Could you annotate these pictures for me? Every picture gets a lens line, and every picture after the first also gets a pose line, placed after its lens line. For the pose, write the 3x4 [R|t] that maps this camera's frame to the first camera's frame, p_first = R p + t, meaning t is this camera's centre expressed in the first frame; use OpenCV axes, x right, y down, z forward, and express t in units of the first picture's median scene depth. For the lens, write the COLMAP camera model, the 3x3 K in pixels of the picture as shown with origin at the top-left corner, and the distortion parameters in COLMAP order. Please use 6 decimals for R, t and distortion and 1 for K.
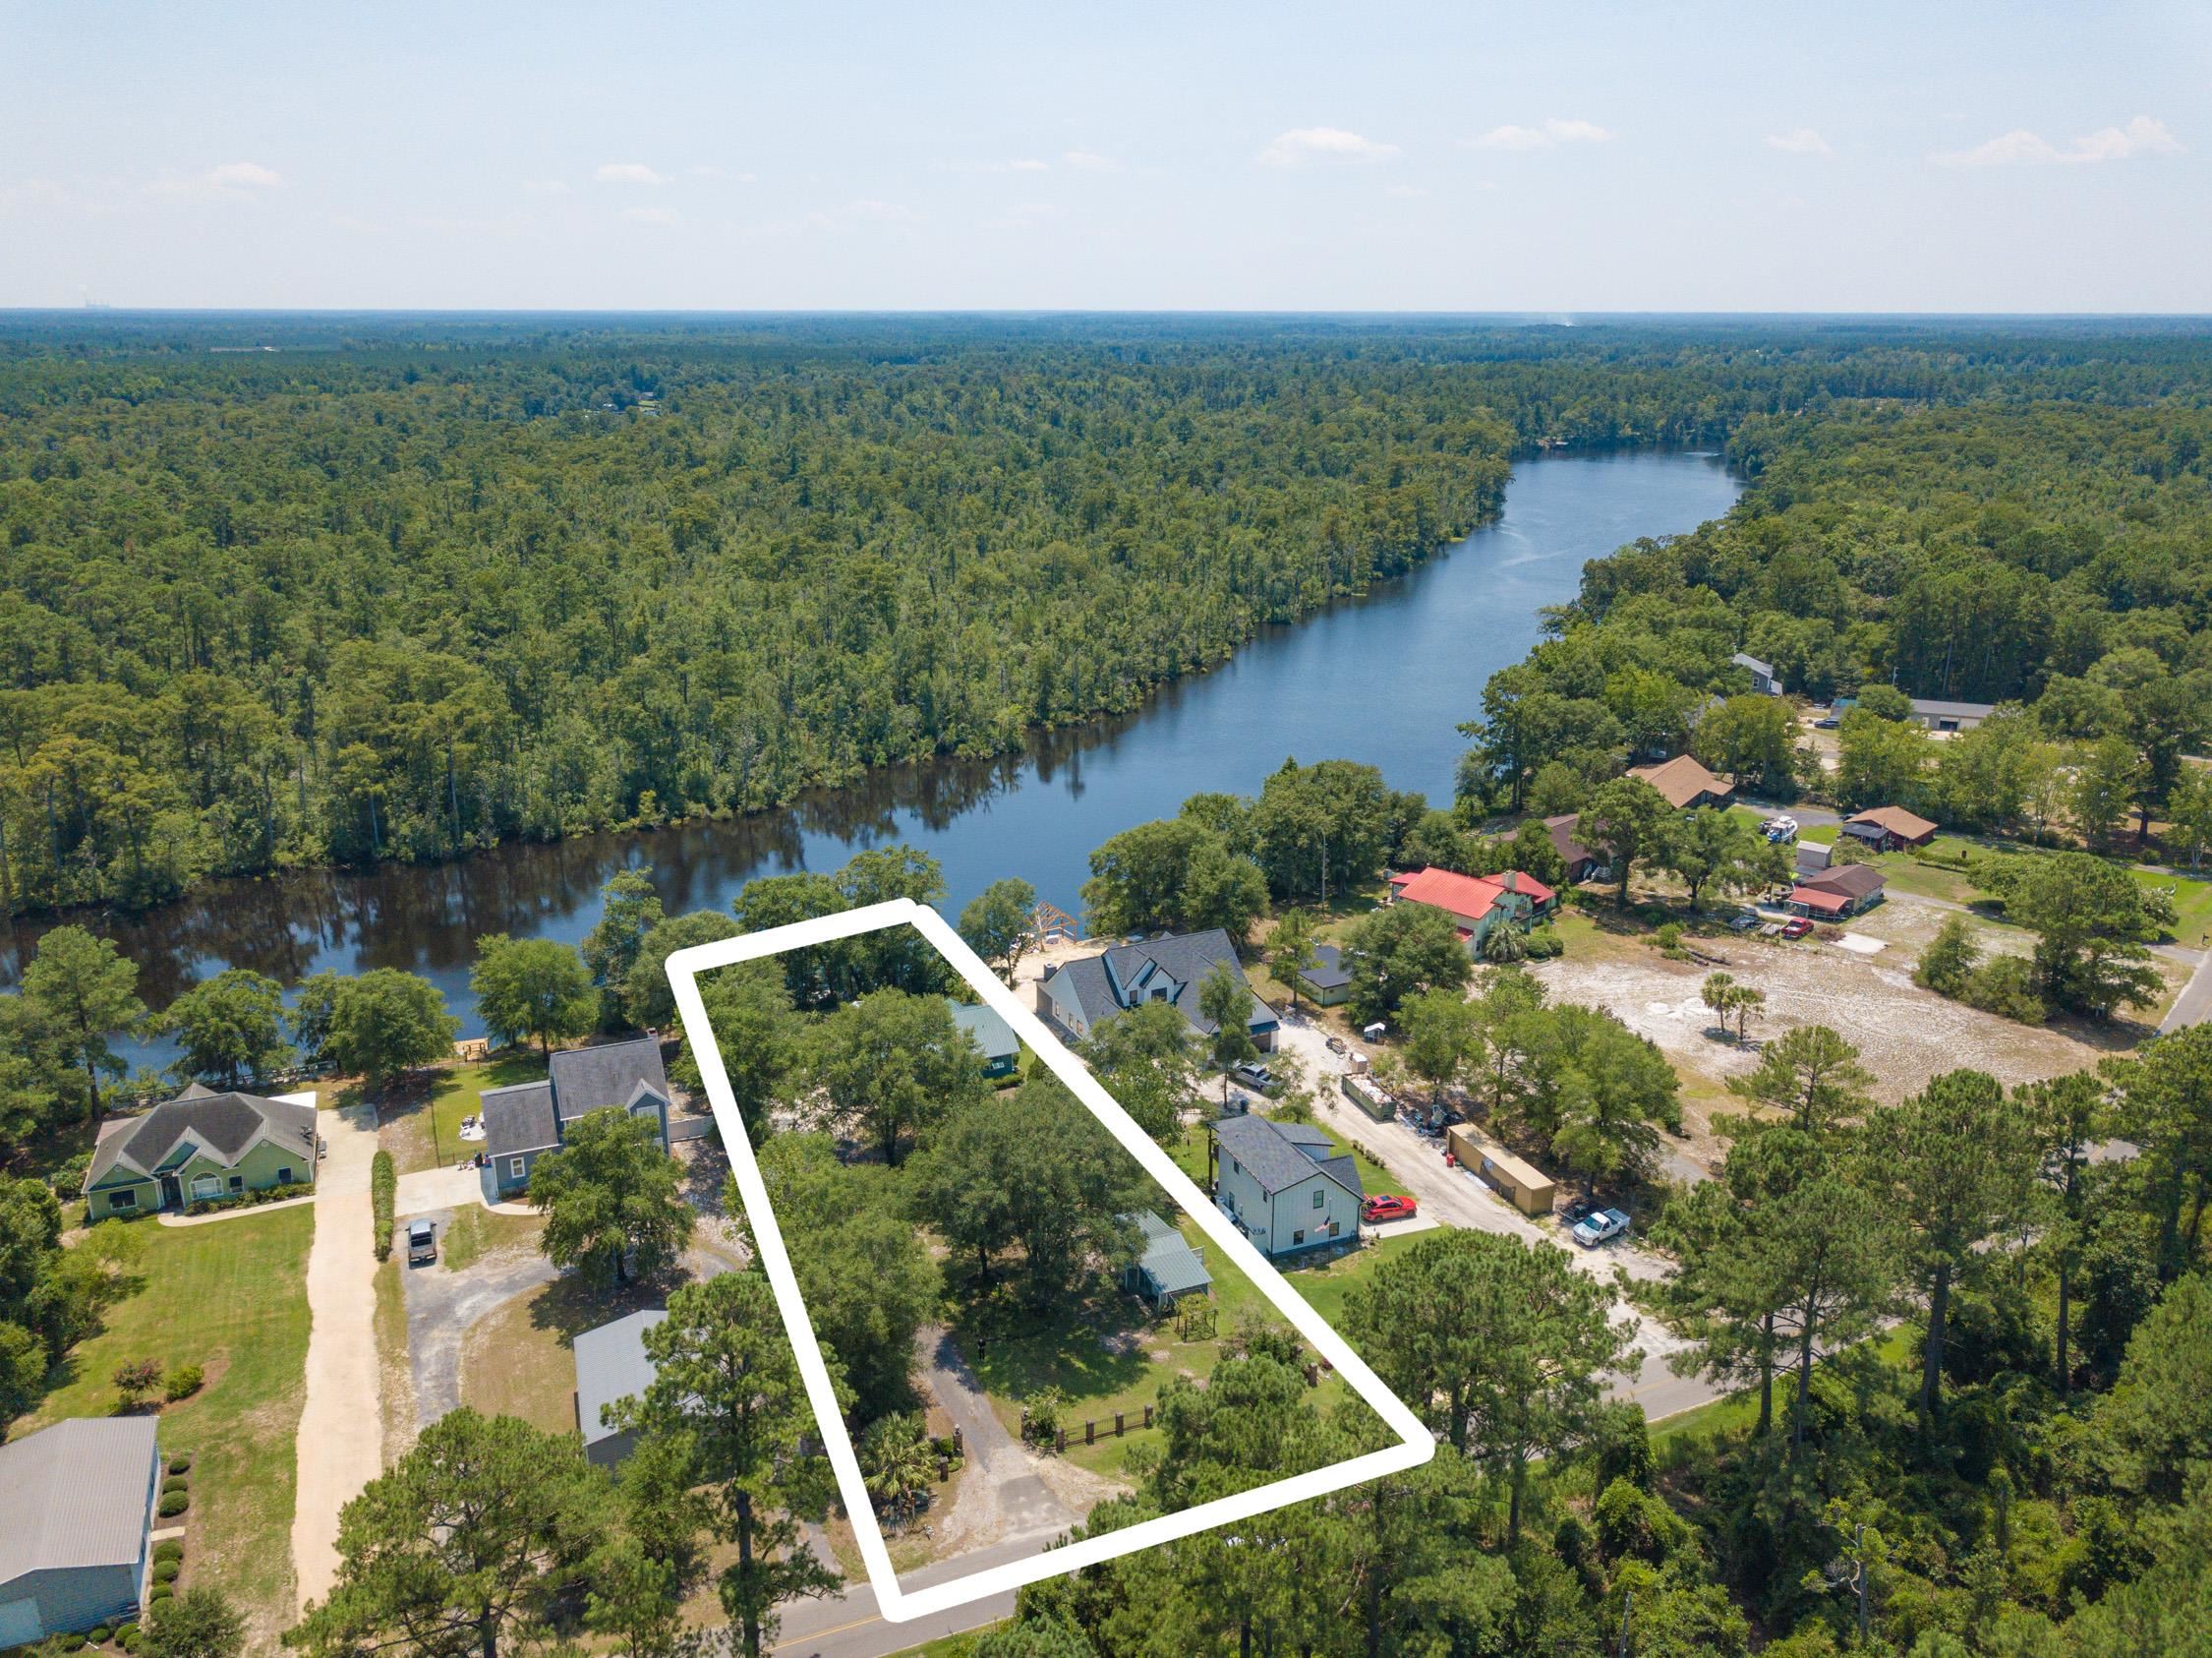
lens RADIAL K [[1718.9, 0, 1059.8], [0, 1718.9, 831.3], [0, 0, 1]] dist [0.068743, -0.128484]
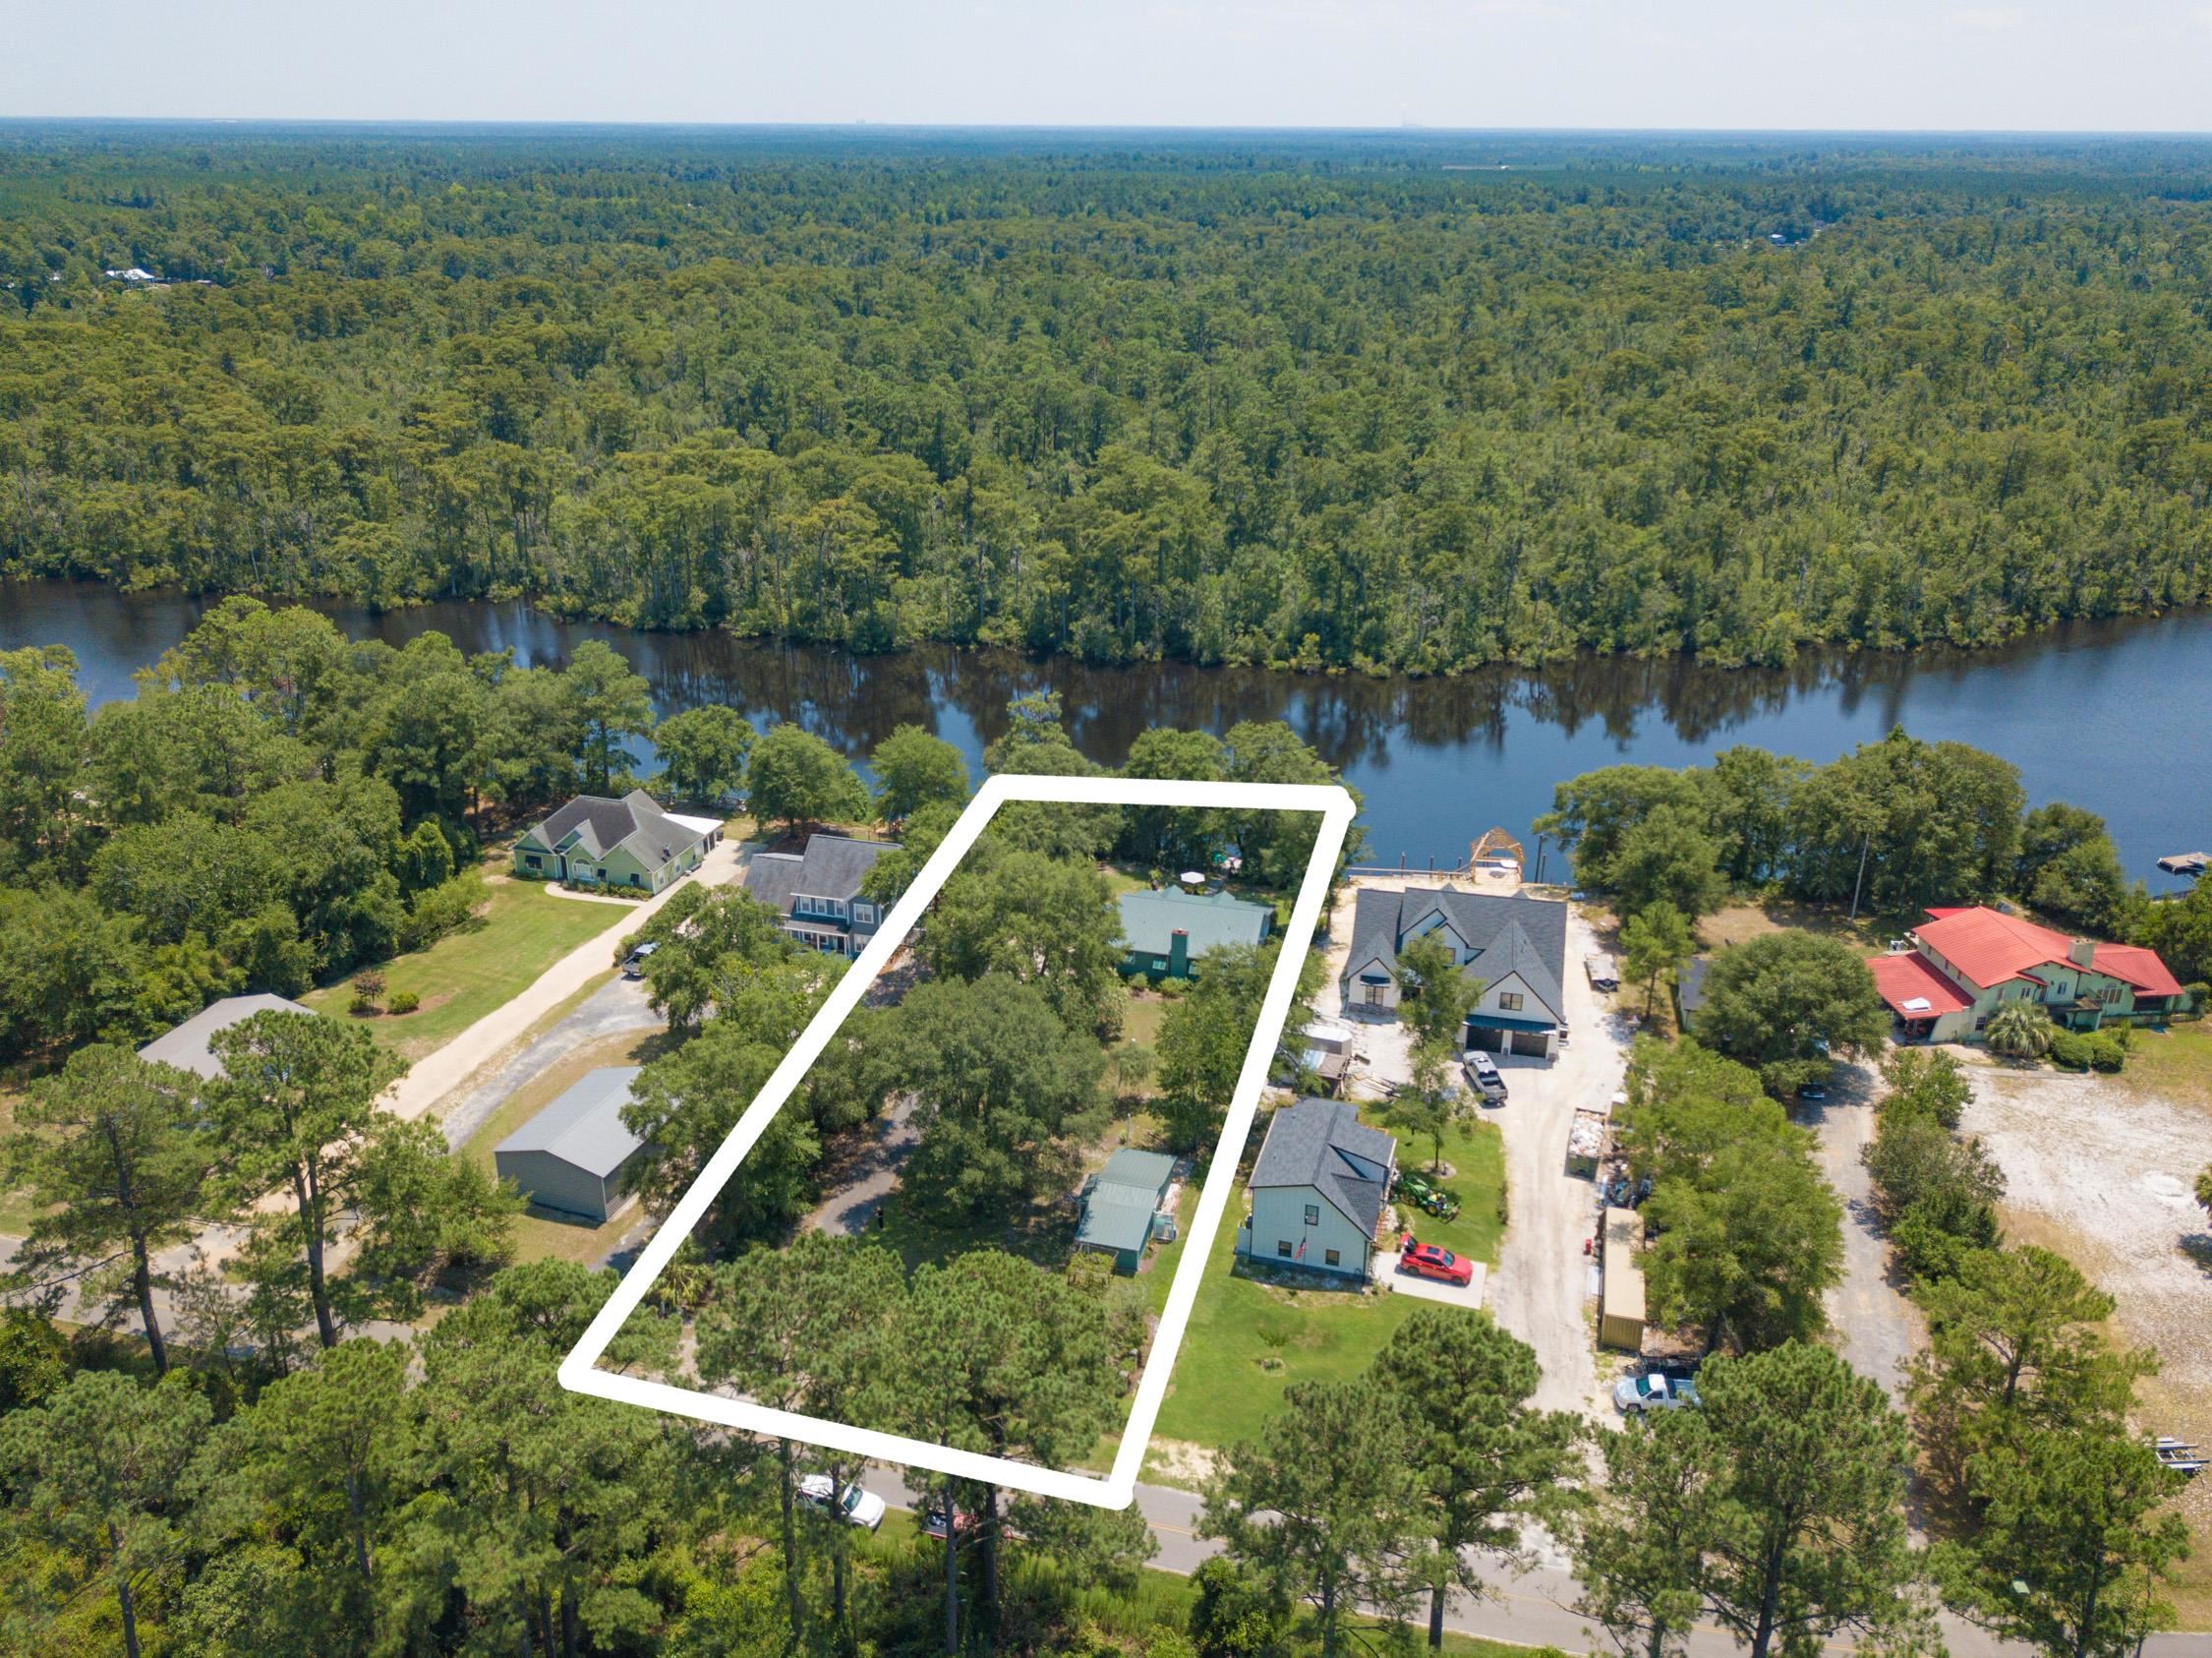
lens RADIAL K [[1718.9, 0, 1059.8], [0, 1718.9, 831.3], [0, 0, 1]] dist [0.068743, -0.128484]
pose [[0.773081, 0.241774, -0.586422, 0.276192], [-0.186671, 0.970286, 0.153946, -0.041731], [0.606218, -0.009545, 0.795242, 0.139551]]
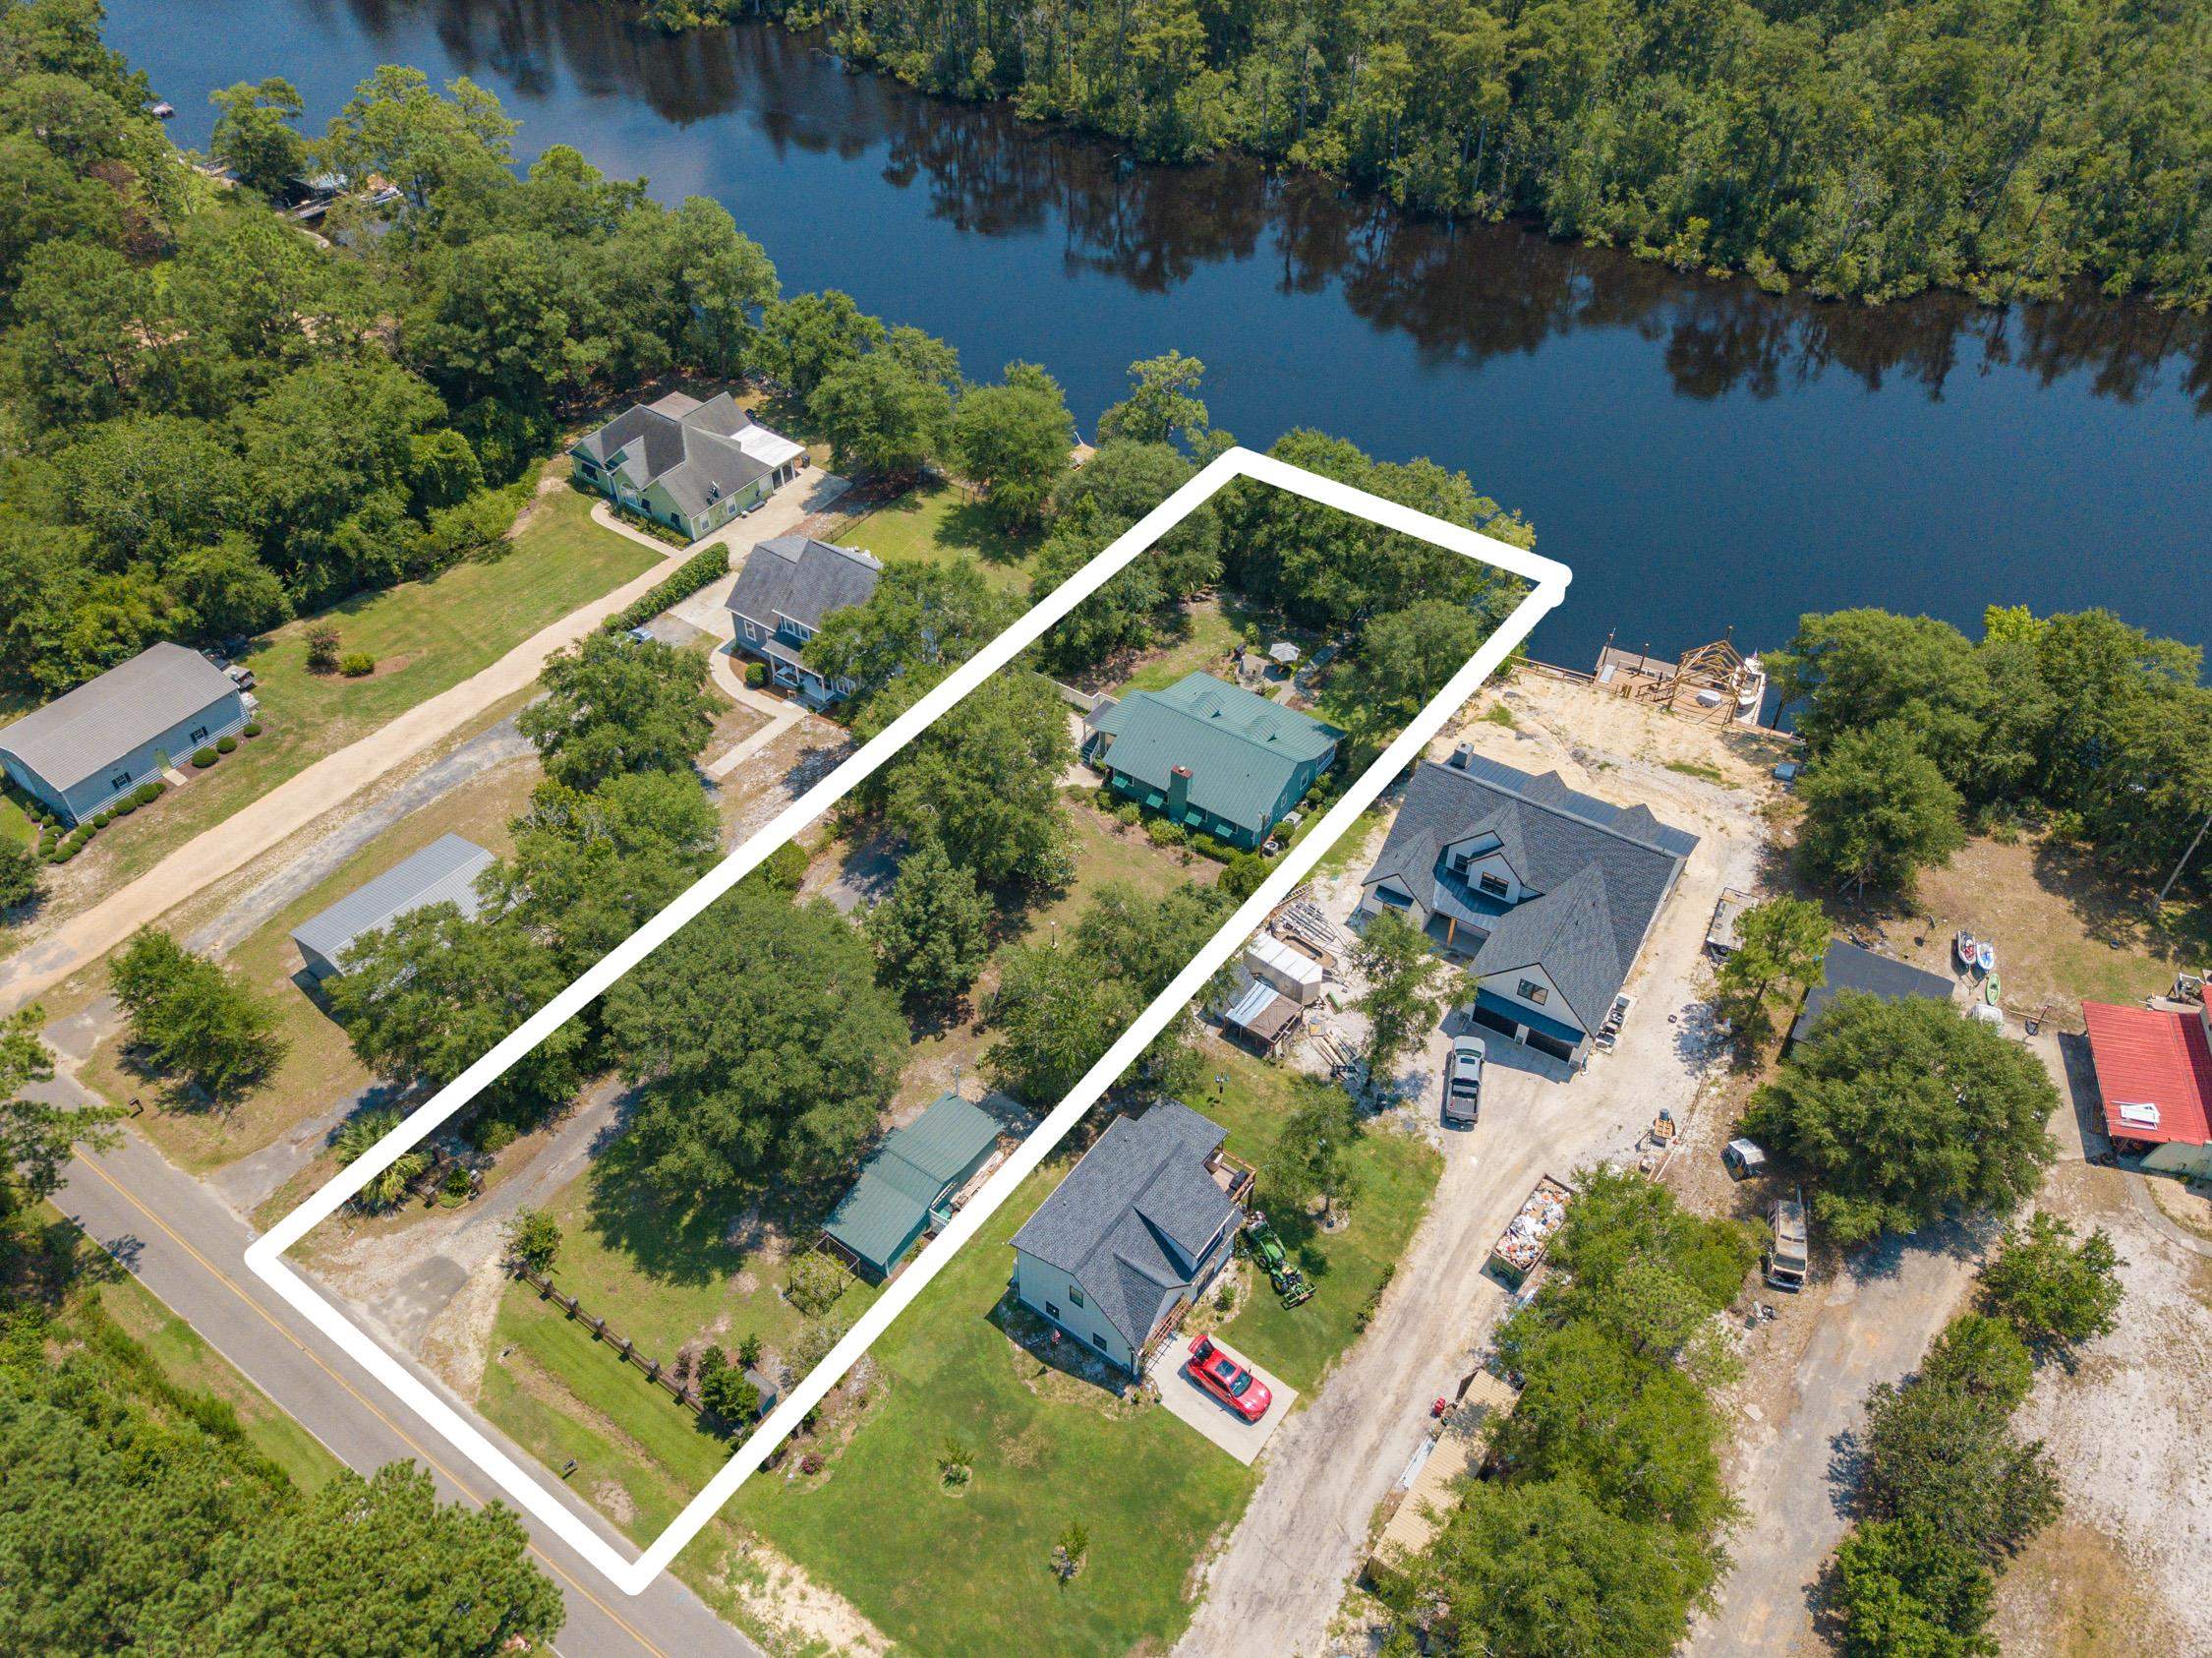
lens RADIAL K [[1649.7, 0, 1088.9], [0, 1649.7, 821.3], [0, 0, 1]] dist [0.013115, -0.003089]
pose [[0.526225, 0.589171, -0.613160, 0.239829], [-0.246376, 0.795780, 0.553202, -0.160672], [0.813871, -0.140040, 0.563917, 0.364929]]
